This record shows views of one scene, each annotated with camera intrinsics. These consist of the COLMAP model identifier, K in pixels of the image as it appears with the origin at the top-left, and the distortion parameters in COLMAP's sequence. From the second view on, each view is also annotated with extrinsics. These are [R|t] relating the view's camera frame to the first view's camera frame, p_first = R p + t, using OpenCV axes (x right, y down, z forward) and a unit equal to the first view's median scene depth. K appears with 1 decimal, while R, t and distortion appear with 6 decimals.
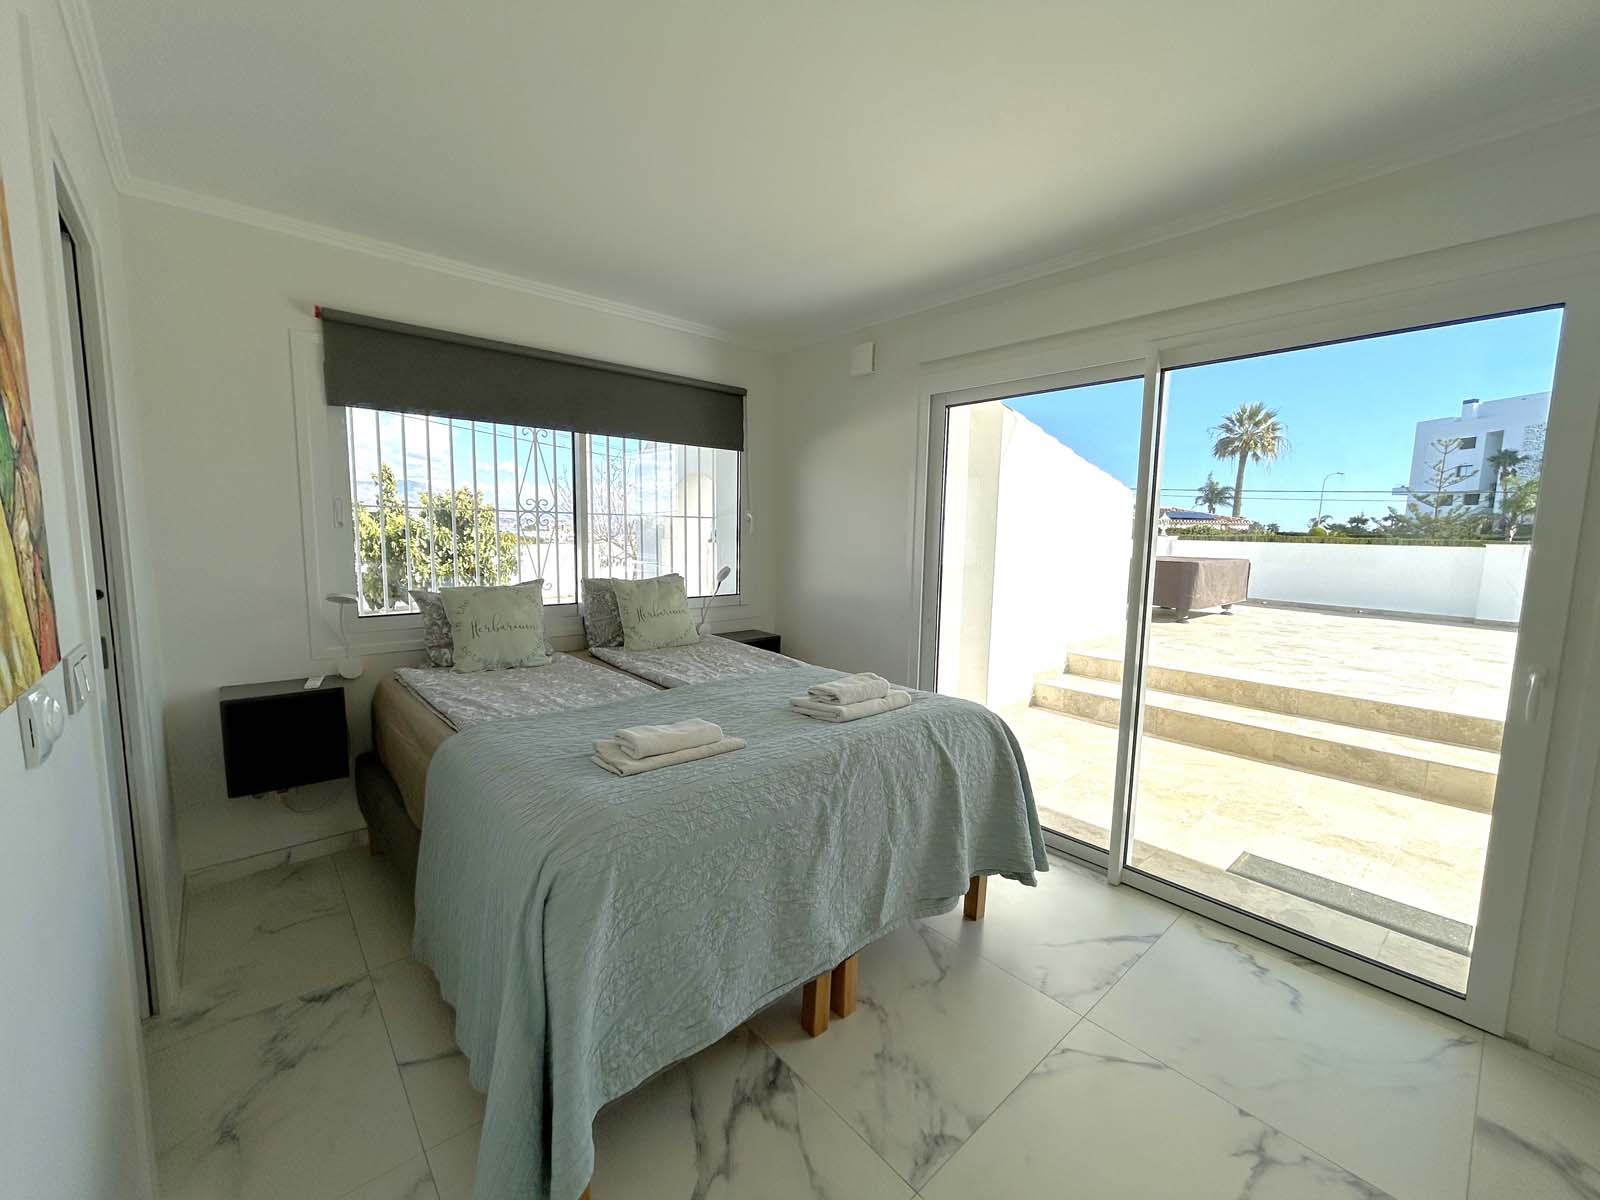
lens RADIAL K [[647.2, 0, 797.5], [0, 647.2, 603.6], [0, 0, 1]] dist [-0.001495, -0.000314]
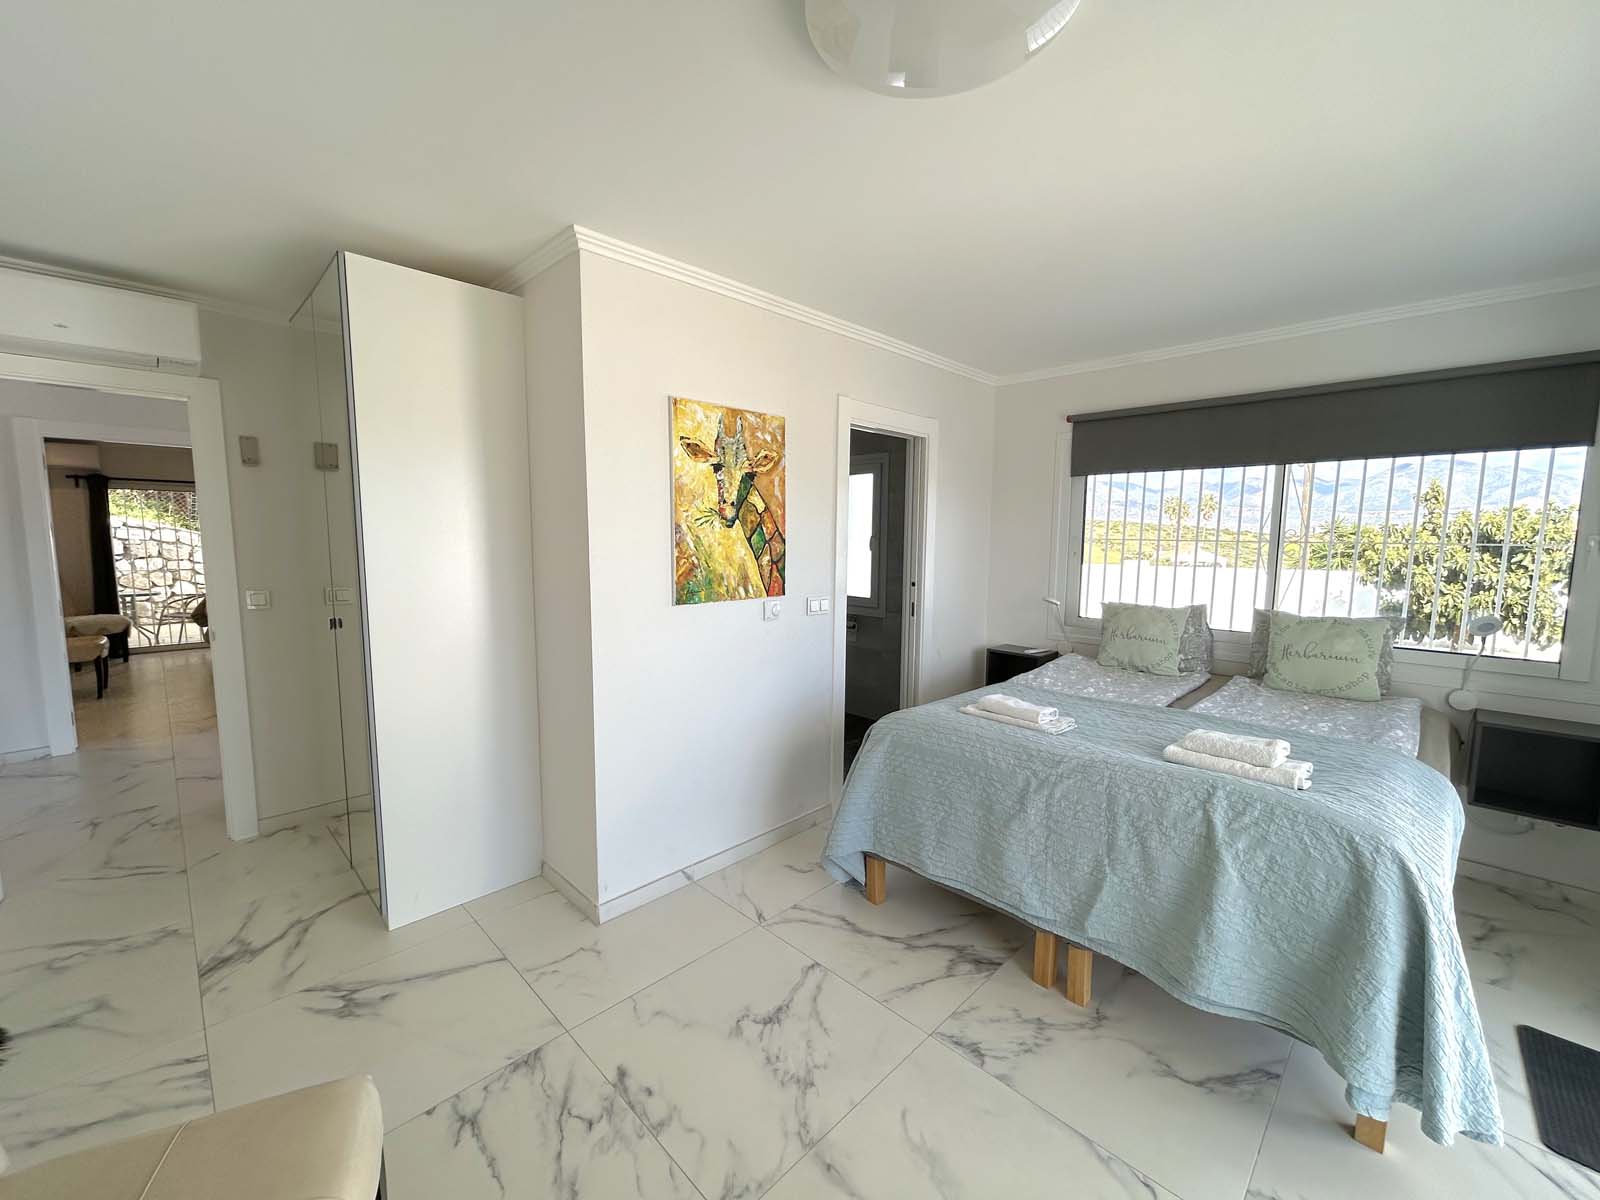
lens RADIAL K [[642.0, 0, 798.3], [0, 642.0, 603.9], [0, 0, 1]] dist [-0.002143, -0.000197]
pose [[0.075840, 0.093863, -0.992692, 0.971350], [-0.122473, 0.988898, 0.084147, -0.068702], [0.989570, 0.115197, 0.086493, 0.321457]]
